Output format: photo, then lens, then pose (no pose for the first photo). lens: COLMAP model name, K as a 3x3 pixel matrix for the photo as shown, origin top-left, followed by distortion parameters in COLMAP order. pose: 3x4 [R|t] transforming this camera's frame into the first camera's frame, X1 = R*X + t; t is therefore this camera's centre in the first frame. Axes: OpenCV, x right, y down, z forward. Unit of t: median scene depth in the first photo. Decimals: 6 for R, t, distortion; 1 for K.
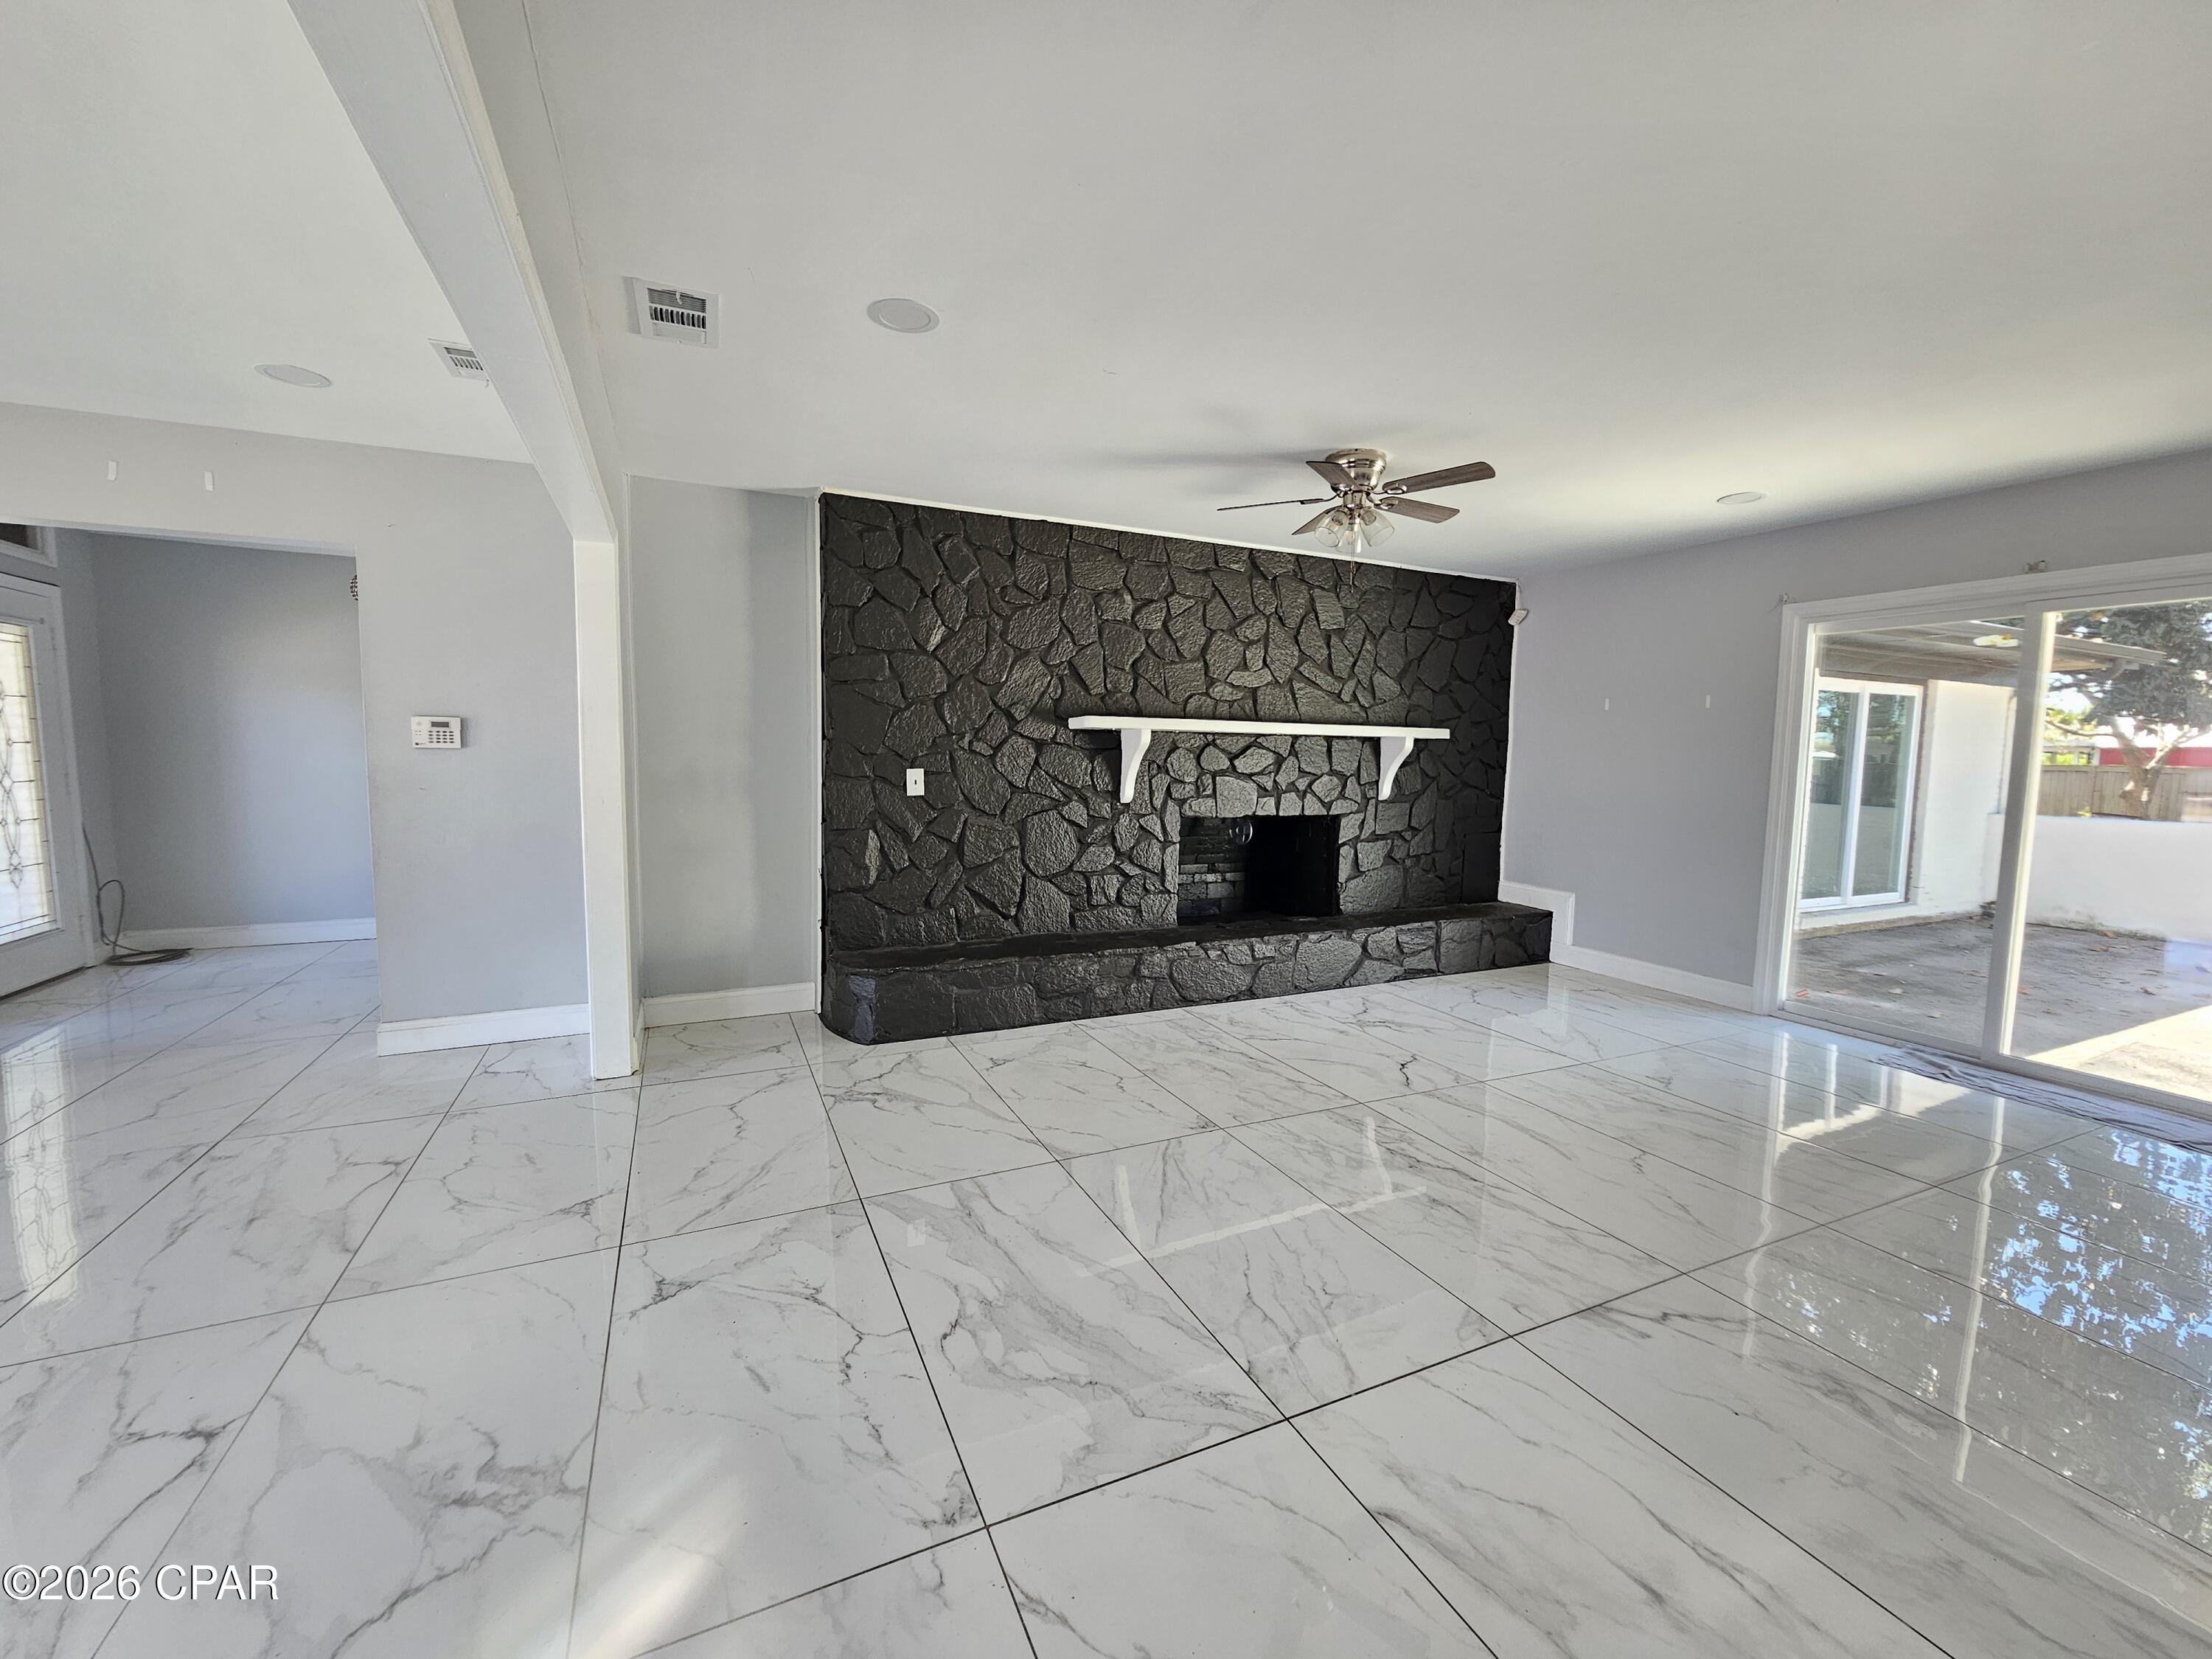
lens RADIAL K [[898.0, 0, 1111.0], [0, 898.0, 839.5], [0, 0, 1]] dist [-0.000531, 0.000039]
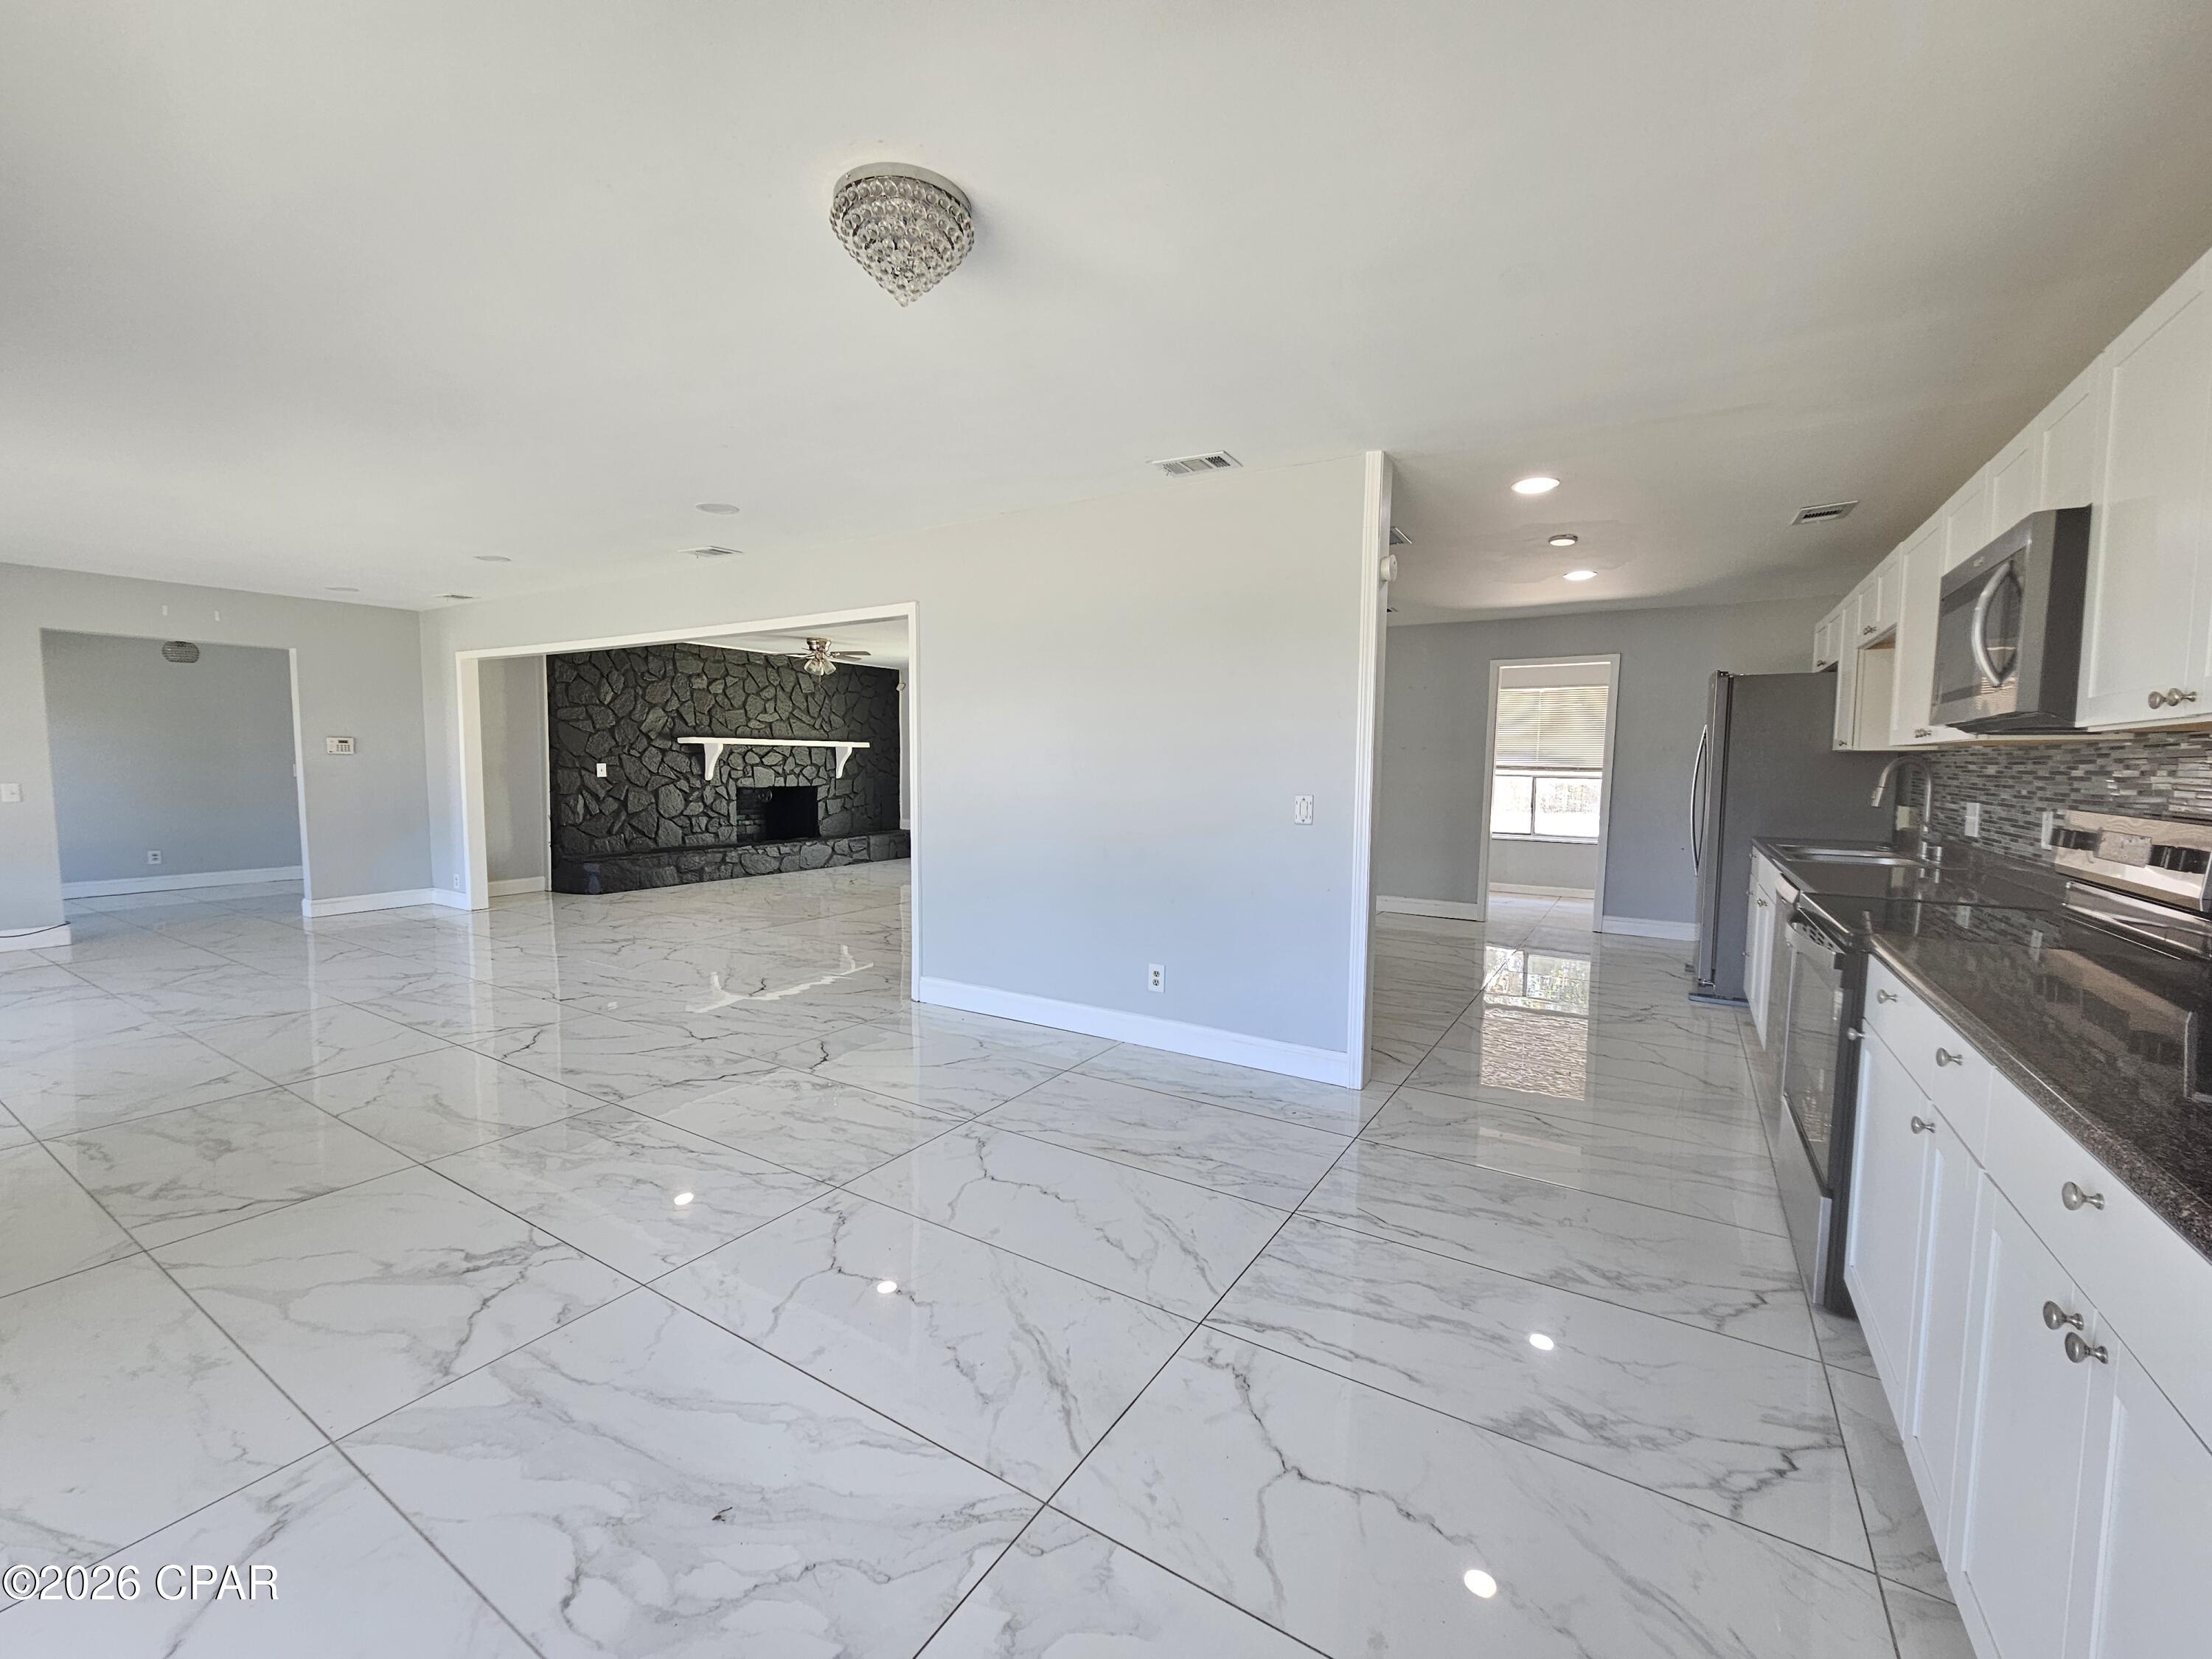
lens RADIAL K [[898.0, 0, 1111.5], [0, 898.0, 832.2], [0, 0, 1]] dist [-0.000531, 0.000039]
pose [[0.835513, -0.048773, 0.547301, -0.329371], [0.051337, 0.998625, 0.010621, 0.098185], [-0.547067, 0.019223, 0.836868, -1.142859]]
